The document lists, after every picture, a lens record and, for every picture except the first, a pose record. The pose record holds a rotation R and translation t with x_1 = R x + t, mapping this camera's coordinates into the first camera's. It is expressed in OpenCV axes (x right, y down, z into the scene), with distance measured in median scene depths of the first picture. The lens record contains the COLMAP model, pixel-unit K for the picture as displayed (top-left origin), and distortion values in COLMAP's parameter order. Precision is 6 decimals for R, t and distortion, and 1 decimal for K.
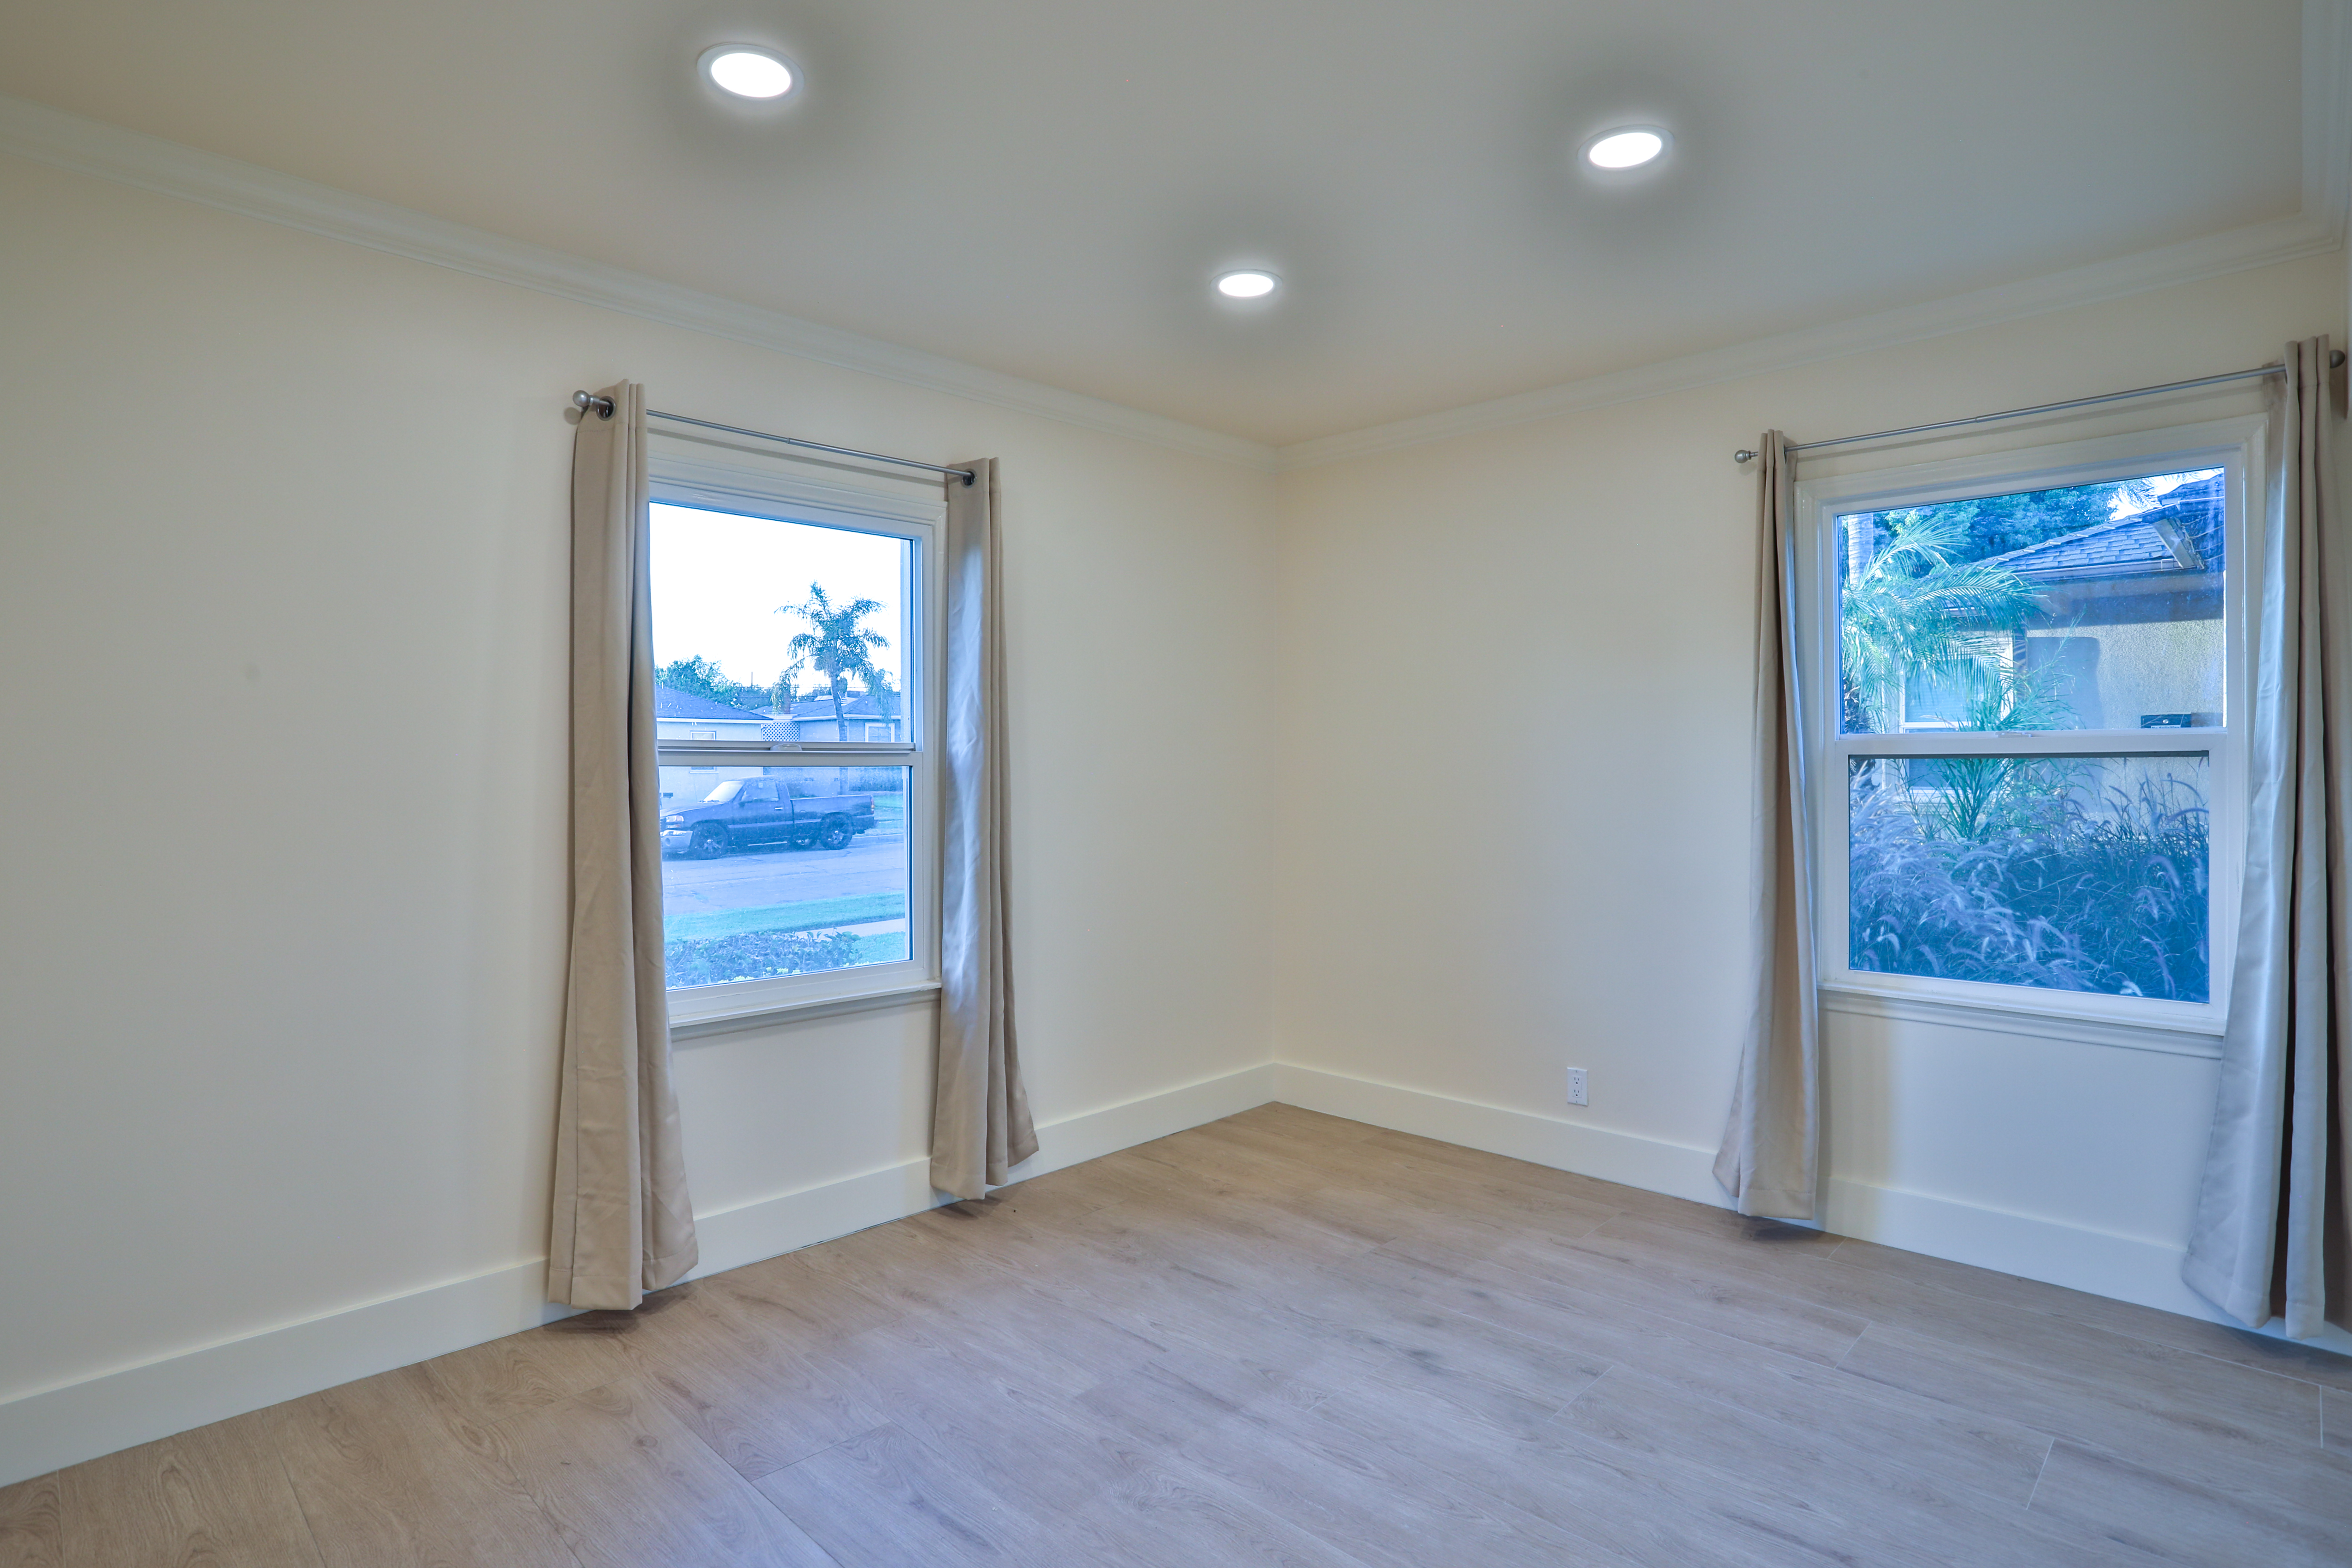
lens RADIAL K [[1213.0, 0, 1173.1], [0, 1213.0, 769.2], [0, 0, 1]] dist [-0.073213, 0.027651]
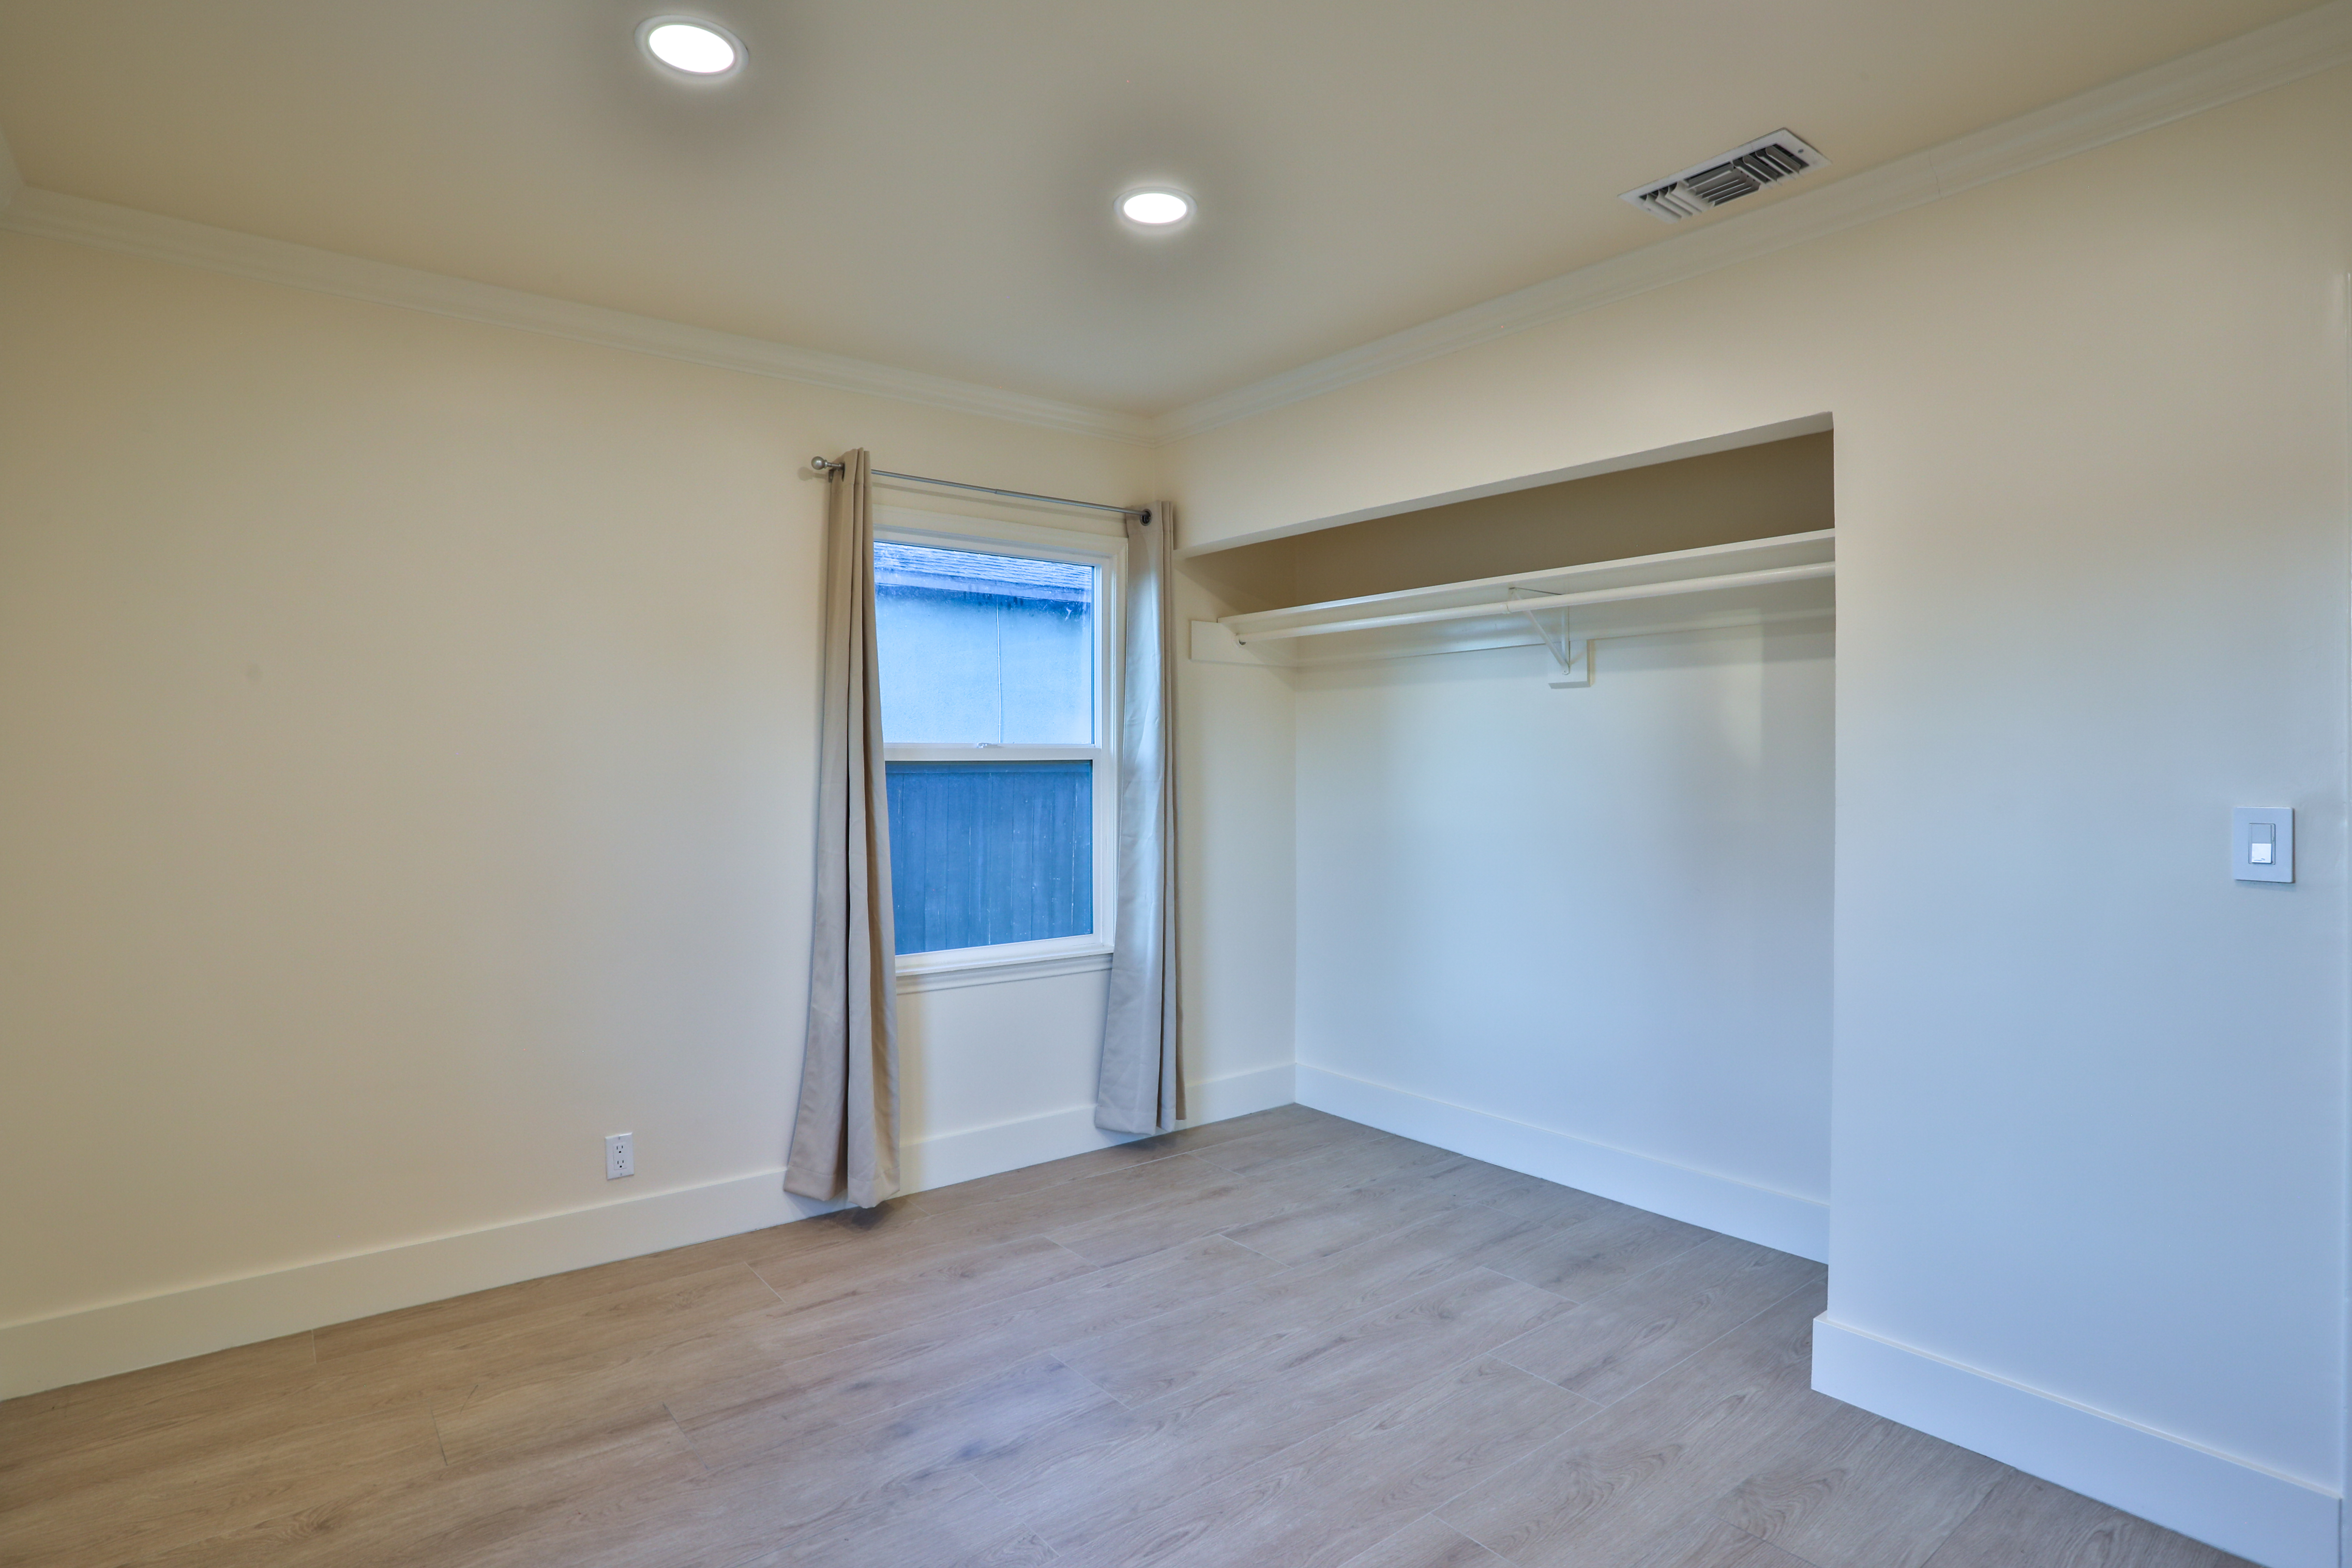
lens RADIAL K [[1213.0, 0, 1156.0], [0, 1213.0, 776.6], [0, 0, 1]] dist [-0.073213, 0.027651]
pose [[0.130021, -0.008646, 0.991474, -0.581729], [0.004310, 0.999957, 0.008155, -0.006855], [-0.991502, 0.003213, 0.130053, 0.696246]]
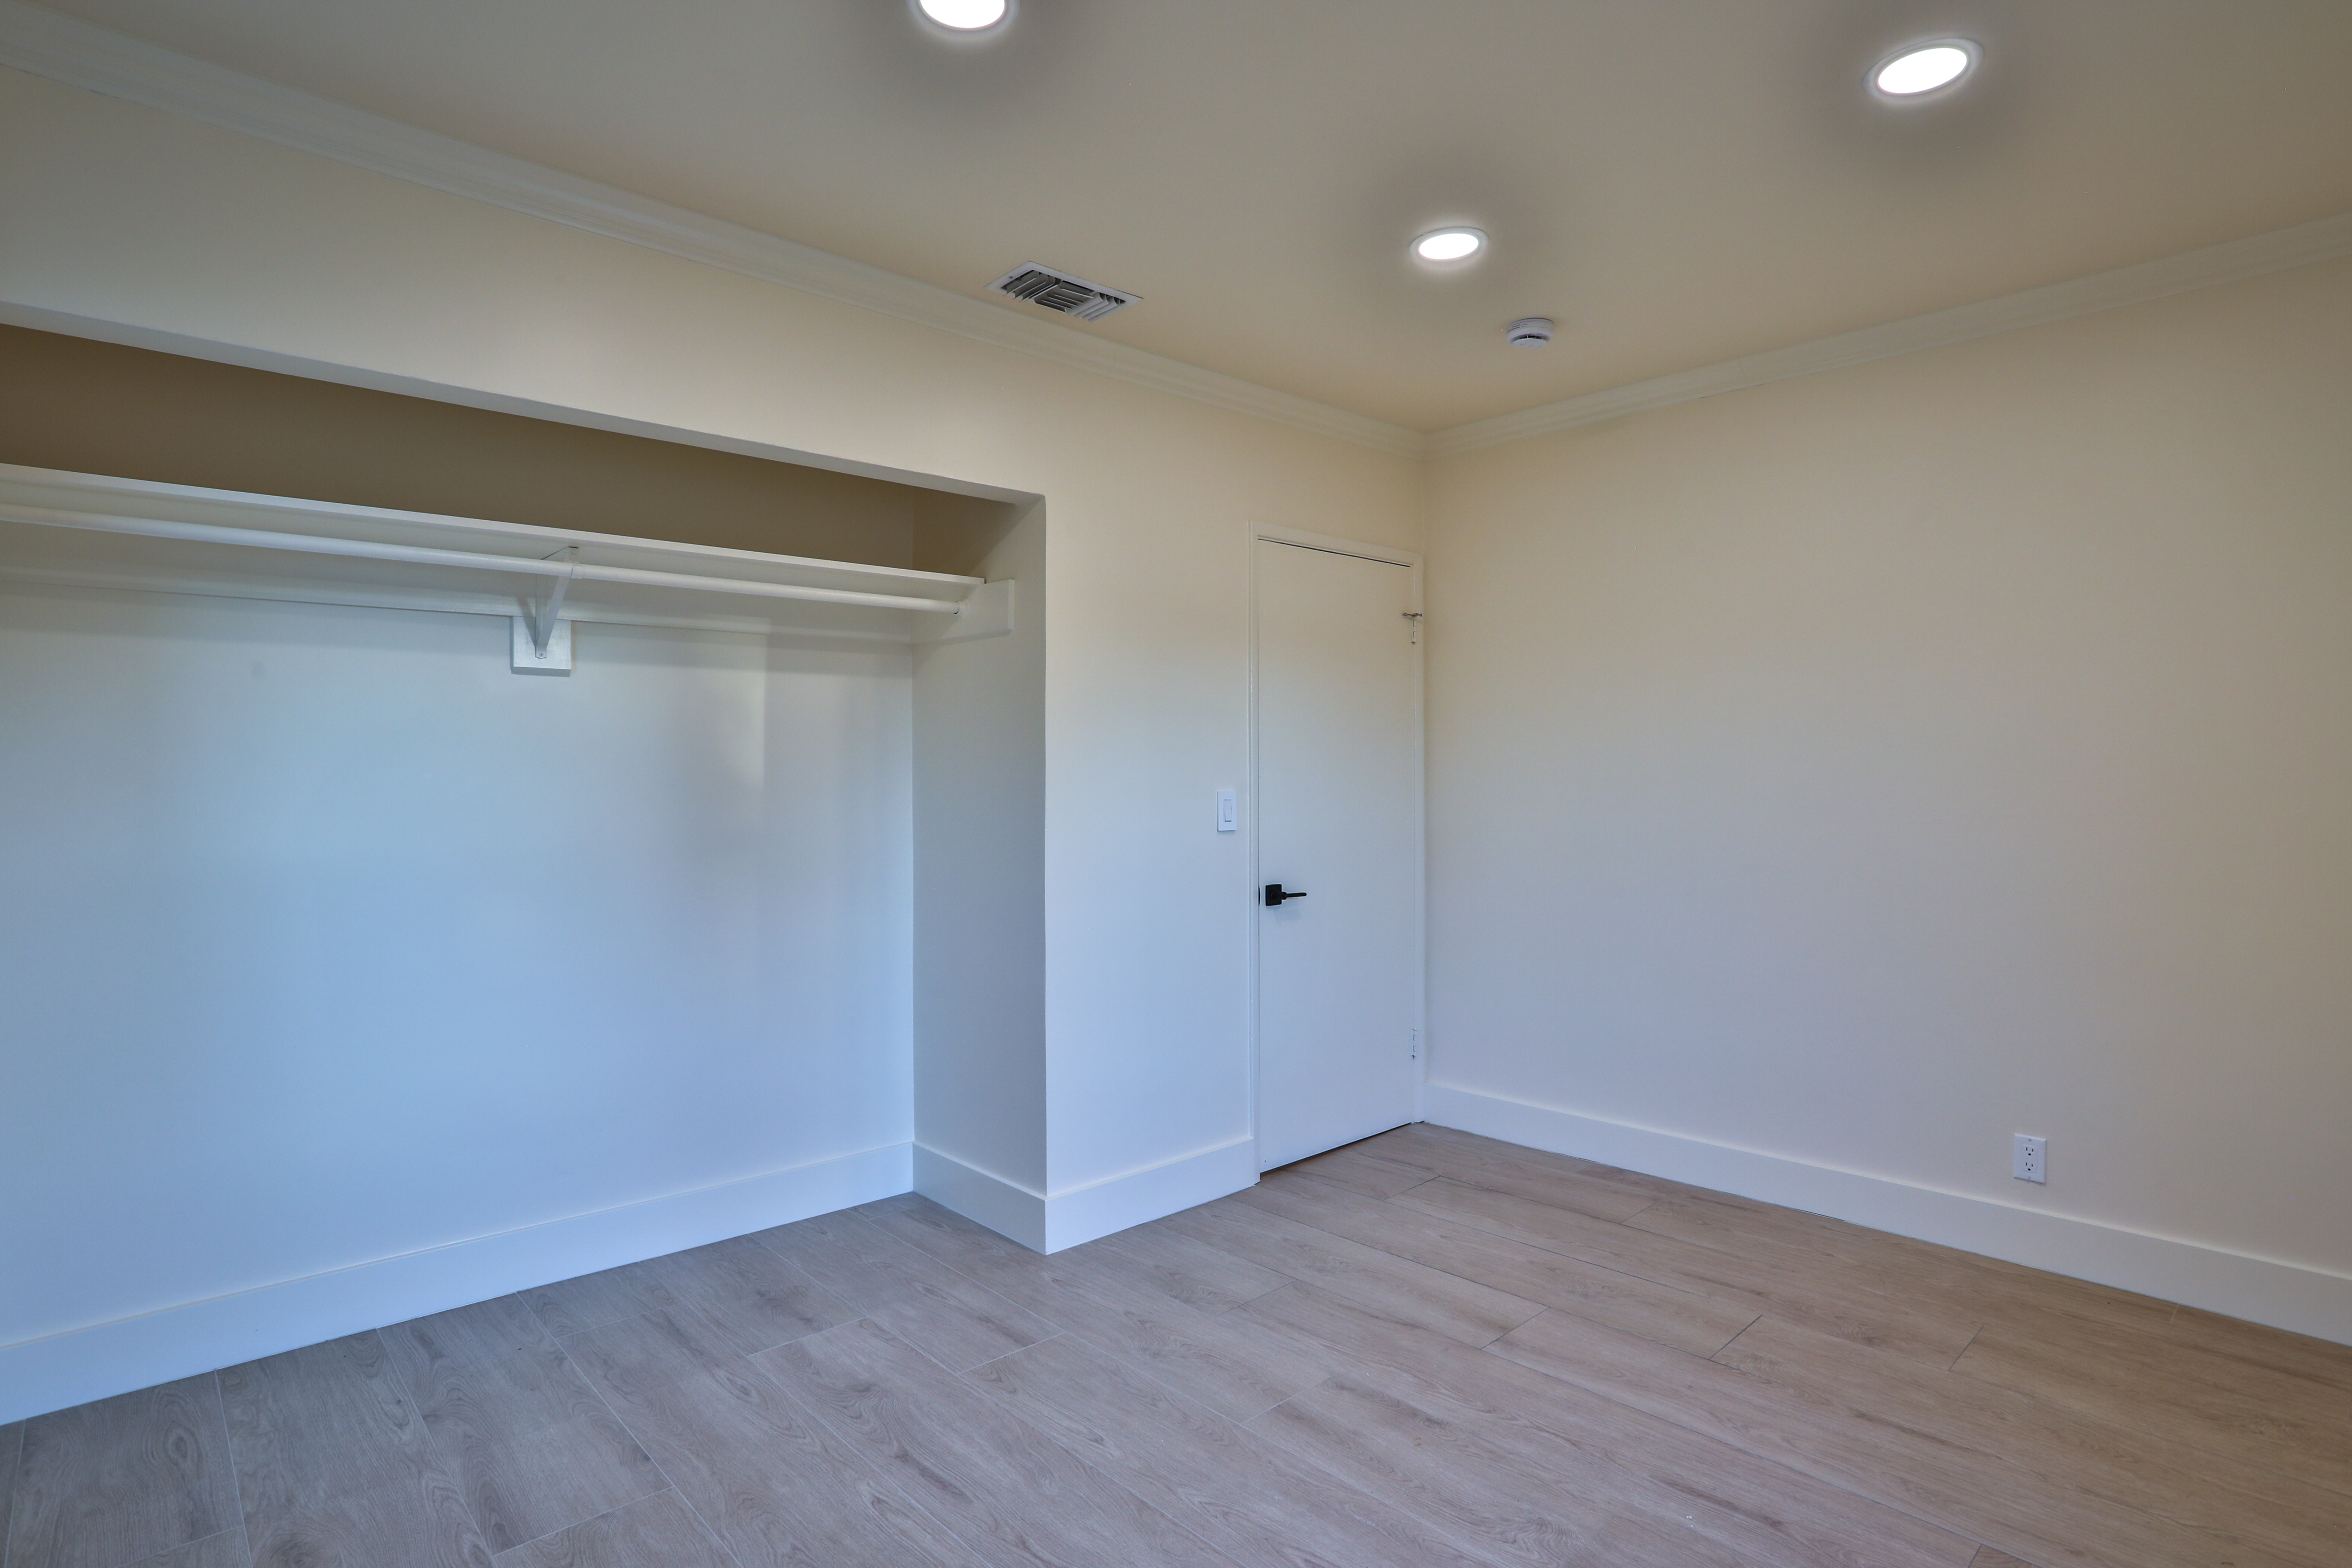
lens RADIAL K [[1213.0, 0, 1168.0], [0, 1213.0, 776.1], [0, 0, 1]] dist [-0.073213, 0.027651]
pose [[-0.999276, 0.003999, 0.037843, 0.177437], [0.004249, 0.999970, 0.006528, -0.005377], [-0.037816, 0.006684, -0.999262, 1.458309]]
